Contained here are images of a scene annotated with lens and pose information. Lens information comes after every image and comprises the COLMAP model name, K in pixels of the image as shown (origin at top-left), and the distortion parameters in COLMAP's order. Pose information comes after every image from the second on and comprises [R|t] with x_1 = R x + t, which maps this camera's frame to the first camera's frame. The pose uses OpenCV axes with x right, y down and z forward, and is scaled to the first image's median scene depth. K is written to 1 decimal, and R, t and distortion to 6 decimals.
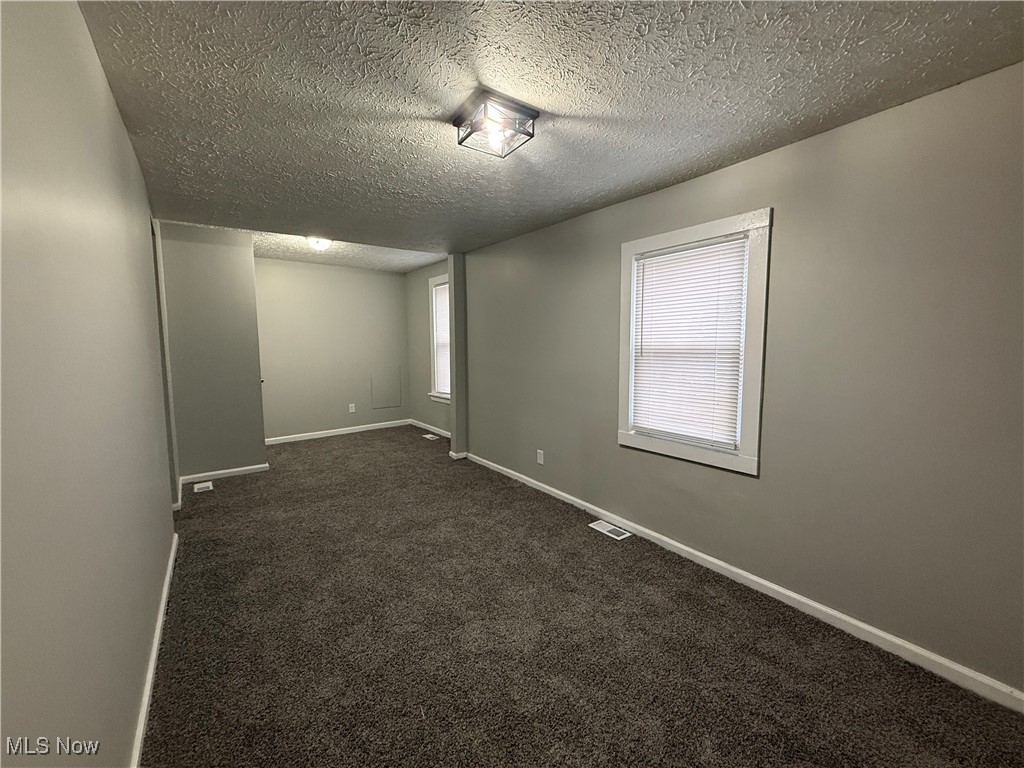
lens RADIAL K [[406.4, 0, 507.5], [0, 406.4, 383.1], [0, 0, 1]] dist [0.000626, 0.000409]
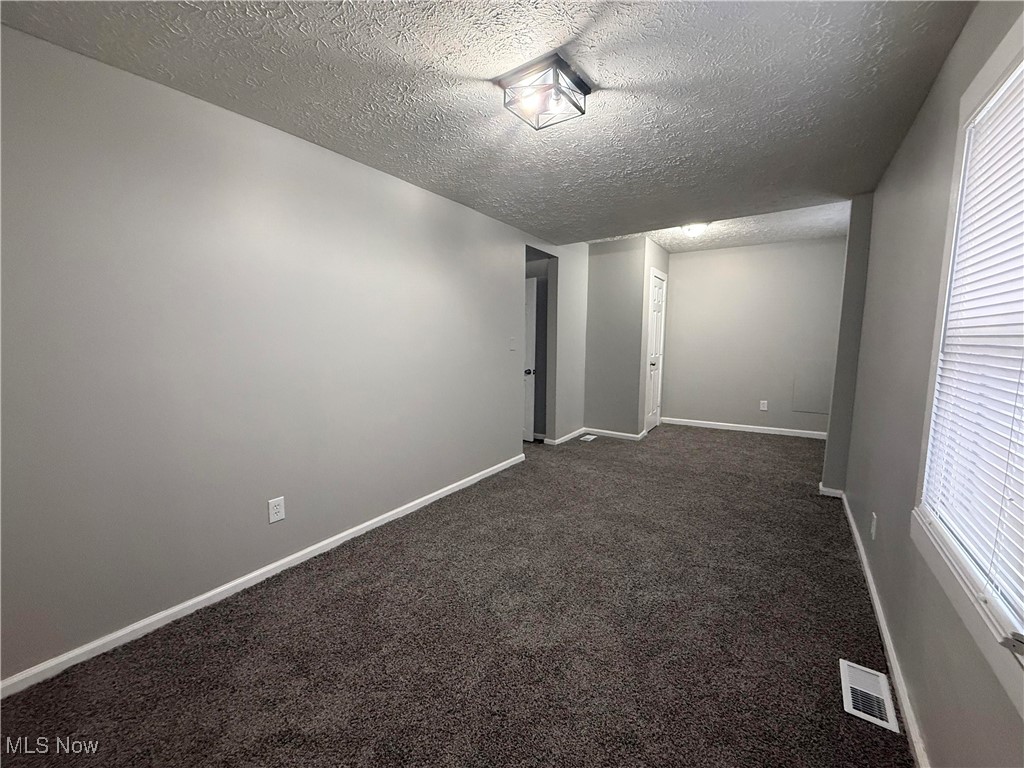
lens RADIAL K [[406.4, 0, 507.5], [0, 406.4, 383.1], [0, 0, 1]] dist [0.000626, 0.000409]
pose [[0.326084, 0.116158, -0.938177, 0.437805], [-0.093869, 0.991496, 0.090134, -0.022518], [0.940669, 0.058675, 0.334215, 0.311828]]
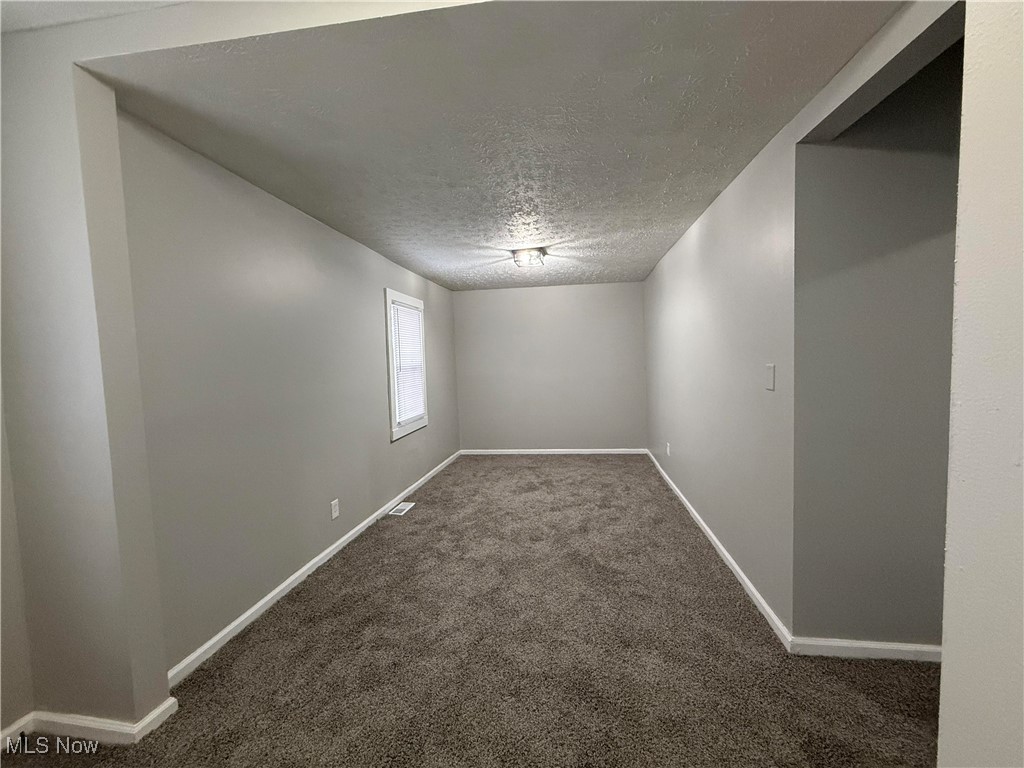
lens RADIAL K [[406.4, 0, 507.5], [0, 406.4, 383.1], [0, 0, 1]] dist [0.000626, 0.000409]
pose [[-0.702646, -0.022221, 0.711192, -0.732959], [0.091909, 0.988304, 0.121684, -0.131339], [-0.705578, 0.150866, -0.692386, 1.303356]]
